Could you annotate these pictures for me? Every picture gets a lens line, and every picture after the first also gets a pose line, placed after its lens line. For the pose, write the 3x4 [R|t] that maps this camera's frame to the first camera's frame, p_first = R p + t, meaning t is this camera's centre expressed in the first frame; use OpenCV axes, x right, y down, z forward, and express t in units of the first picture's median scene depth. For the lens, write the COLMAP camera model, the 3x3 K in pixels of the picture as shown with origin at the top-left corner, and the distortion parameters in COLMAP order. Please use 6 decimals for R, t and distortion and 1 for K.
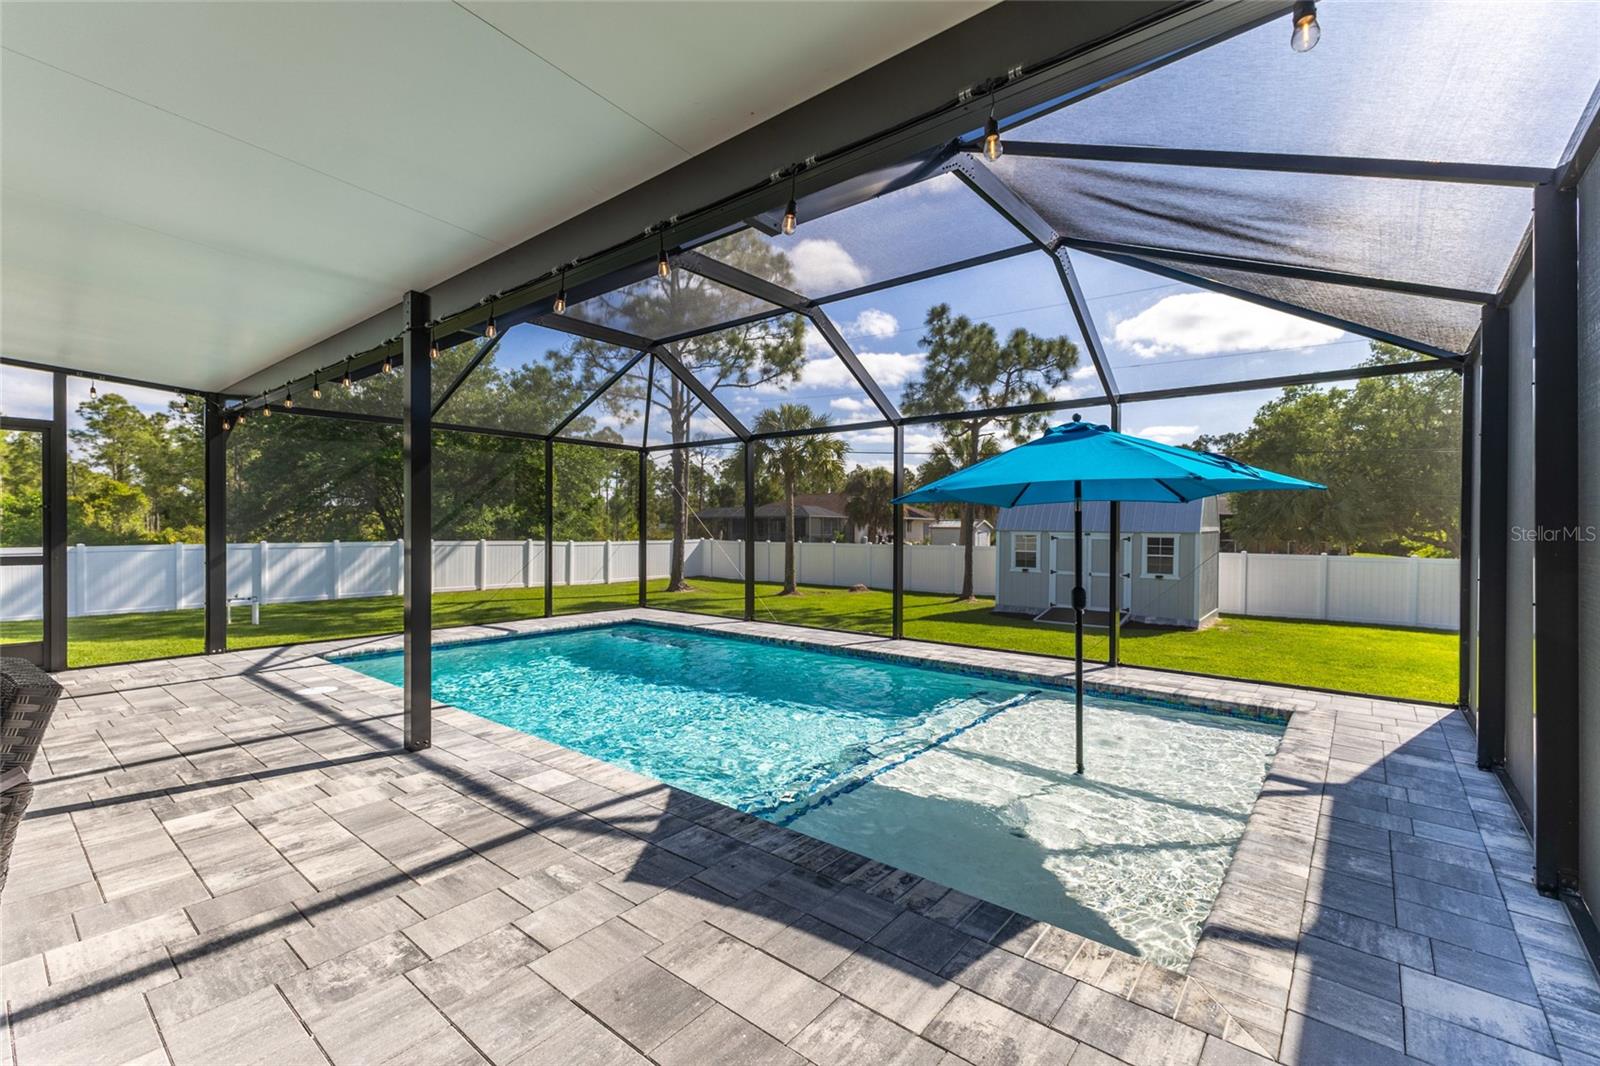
lens RADIAL K [[690.9, 0, 792.7], [0, 690.9, 522.5], [0, 0, 1]] dist [0.001147, -0.000058]
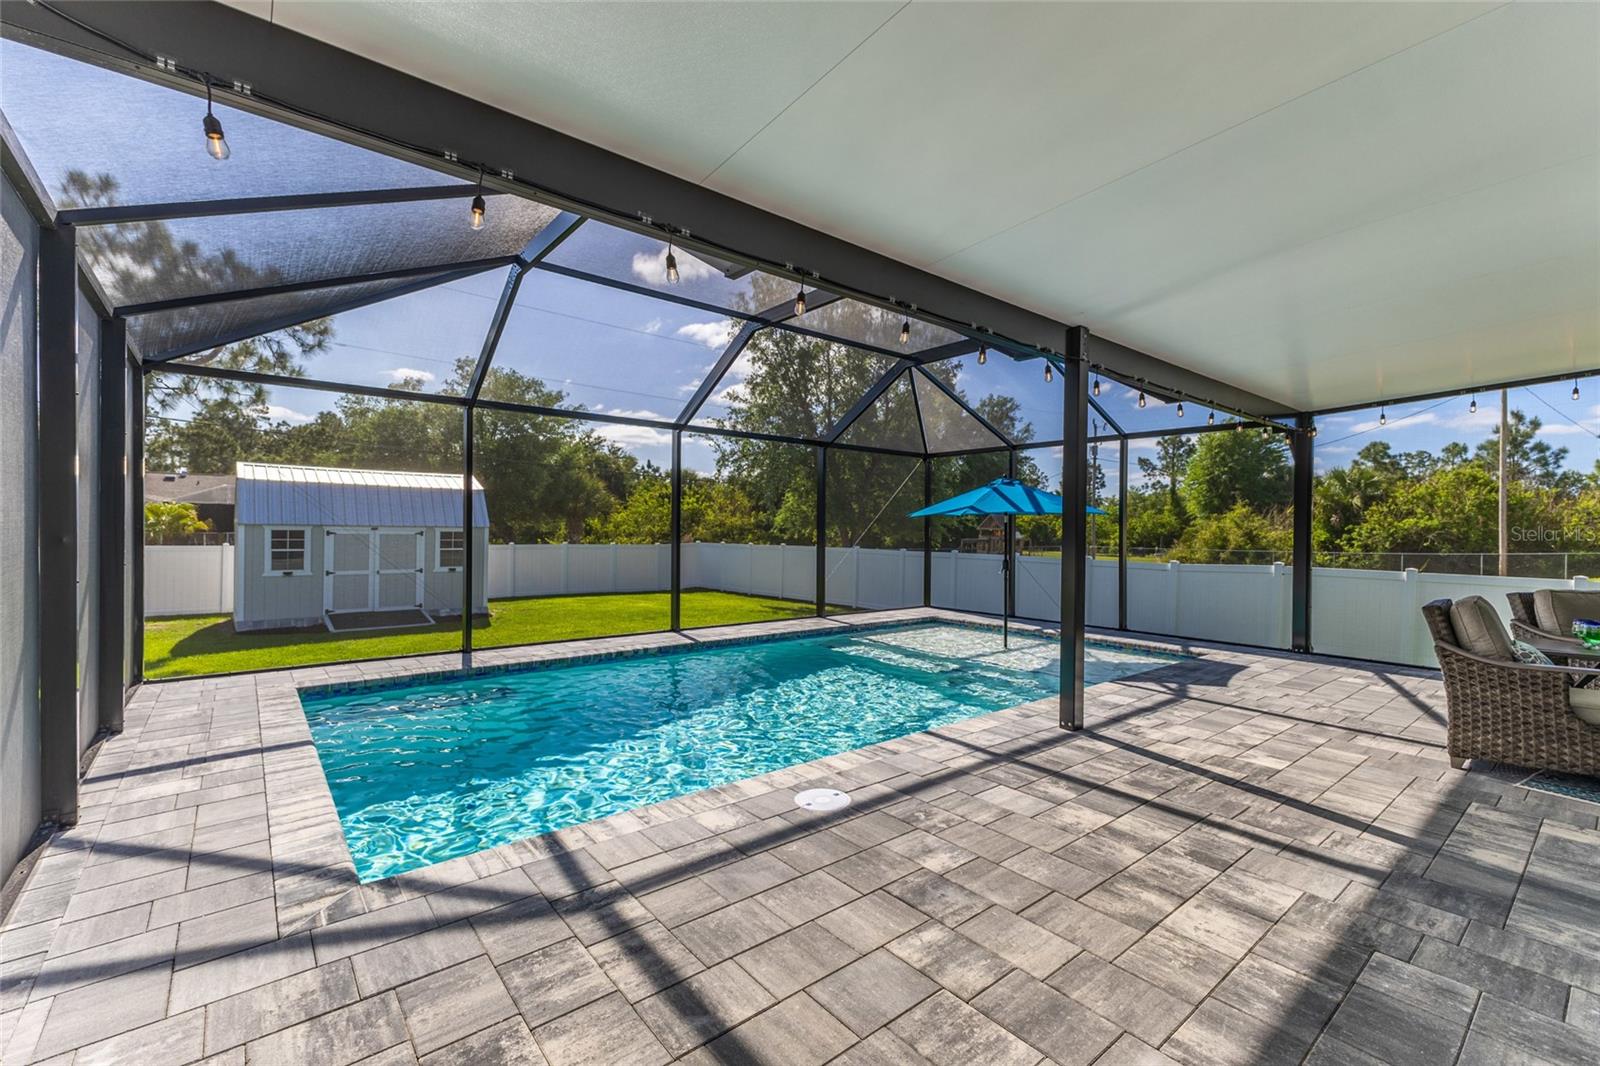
lens RADIAL K [[690.9, 0, 824.3], [0, 690.9, 529.0], [0, 0, 1]] dist [0.001147, -0.000058]
pose [[0.184914, -0.007152, 0.982729, -0.385618], [-0.015196, 0.999833, 0.010136, -0.001265], [-0.982637, -0.016808, 0.184774, 0.266378]]
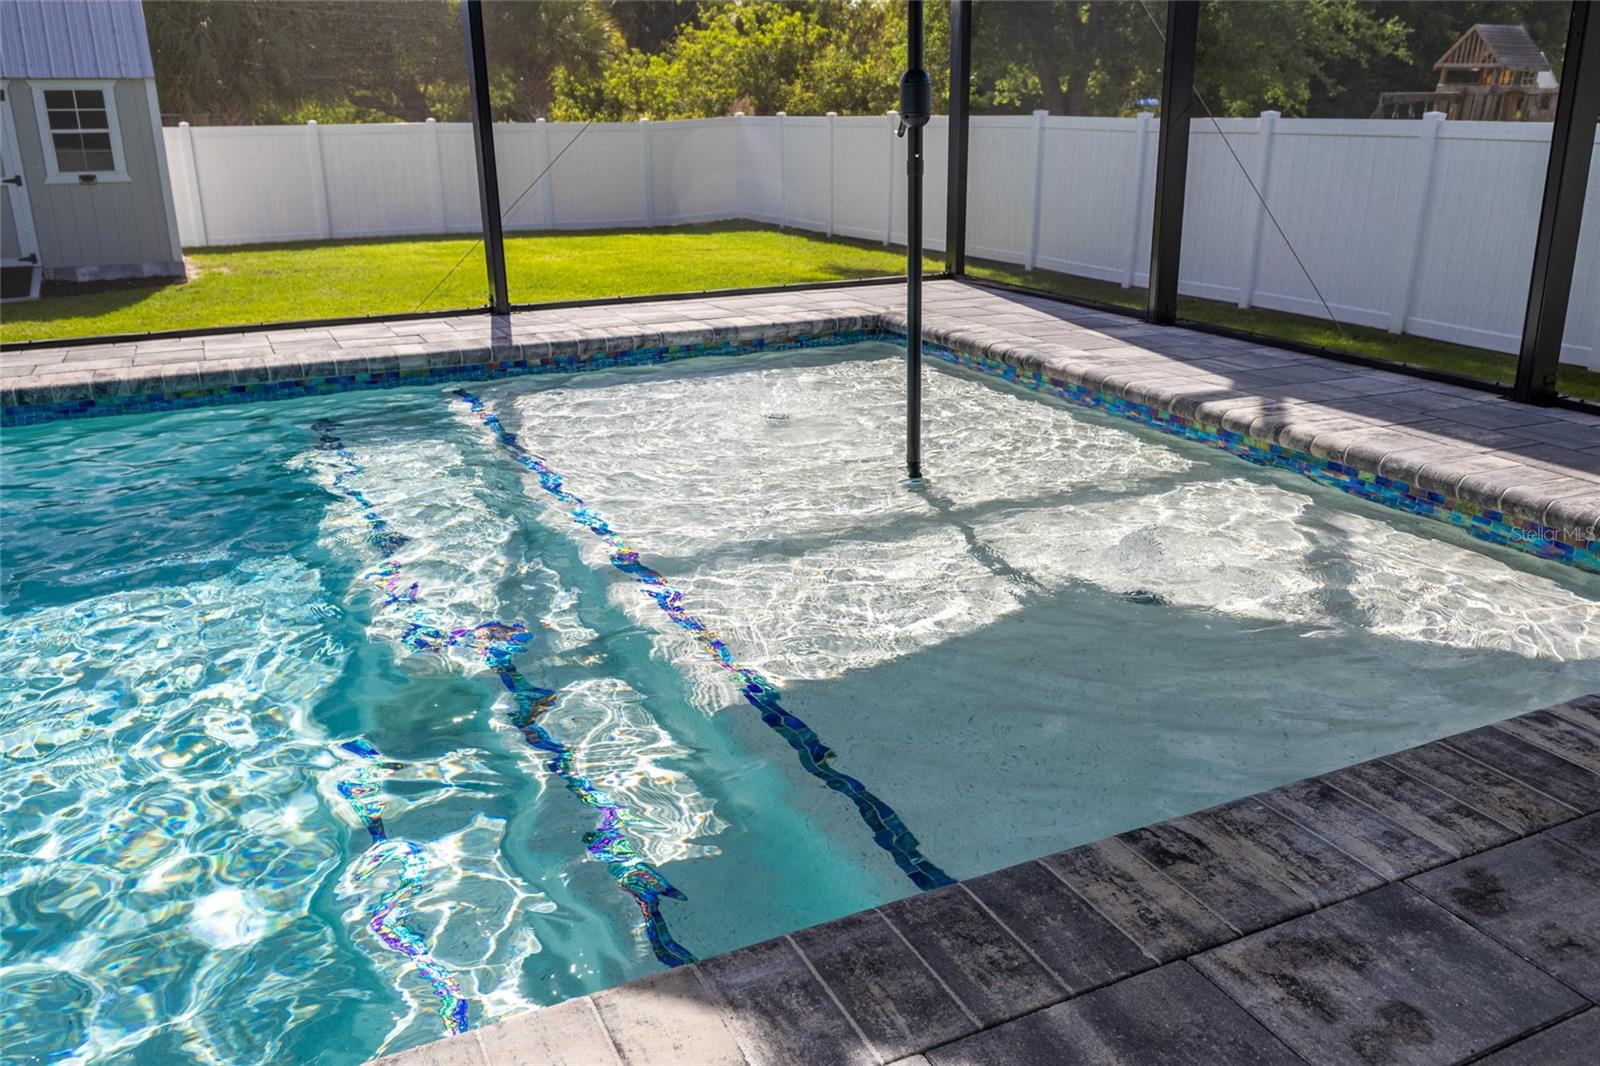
lens RADIAL K [[1326.0, 0, 812.4], [0, 1326.0, 534.6], [0, 0, 1]] dist [0.022100, -0.023059]
pose [[0.419971, -0.305672, 0.854511, -0.116263], [0.006481, 0.942557, 0.333982, 0.007353], [-0.907514, -0.134724, 0.397828, 0.155267]]
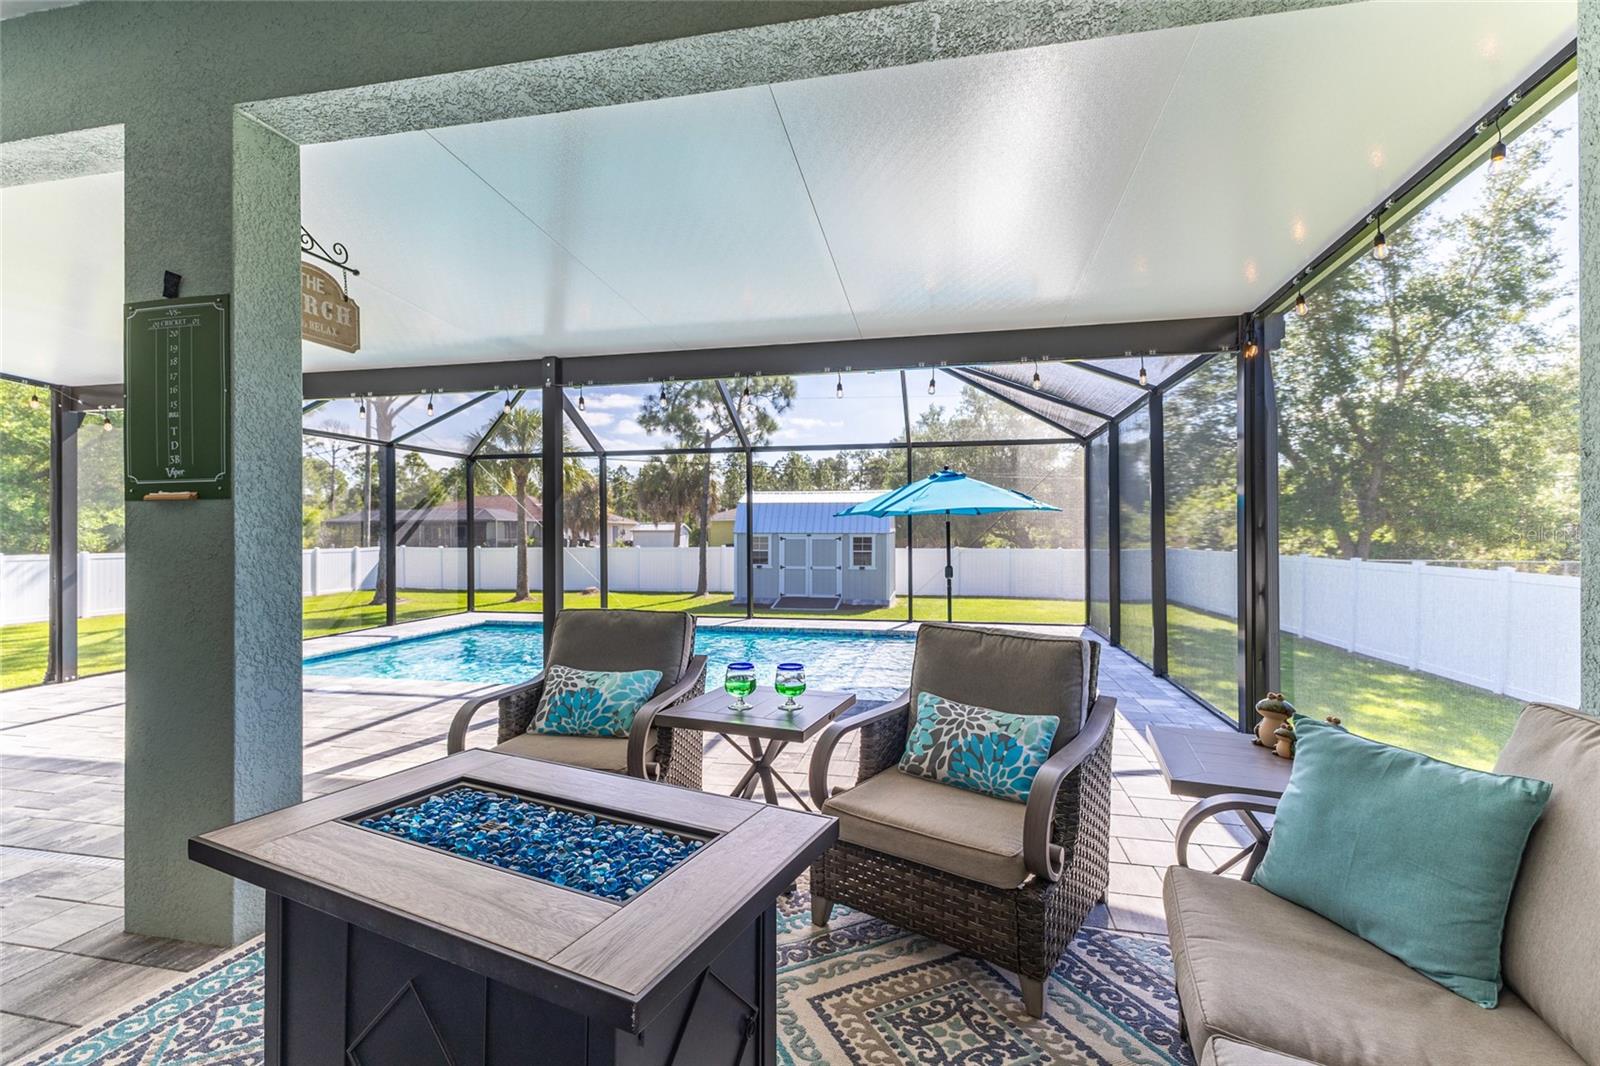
lens RADIAL K [[690.9, 0, 809.0], [0, 690.9, 523.4], [0, 0, 1]] dist [0.001147, -0.000058]
pose [[0.881804, -0.003948, 0.471599, -0.163293], [0.005597, 0.999982, -0.002094, -0.001913], [-0.471583, 0.004487, 0.881810, -0.087123]]
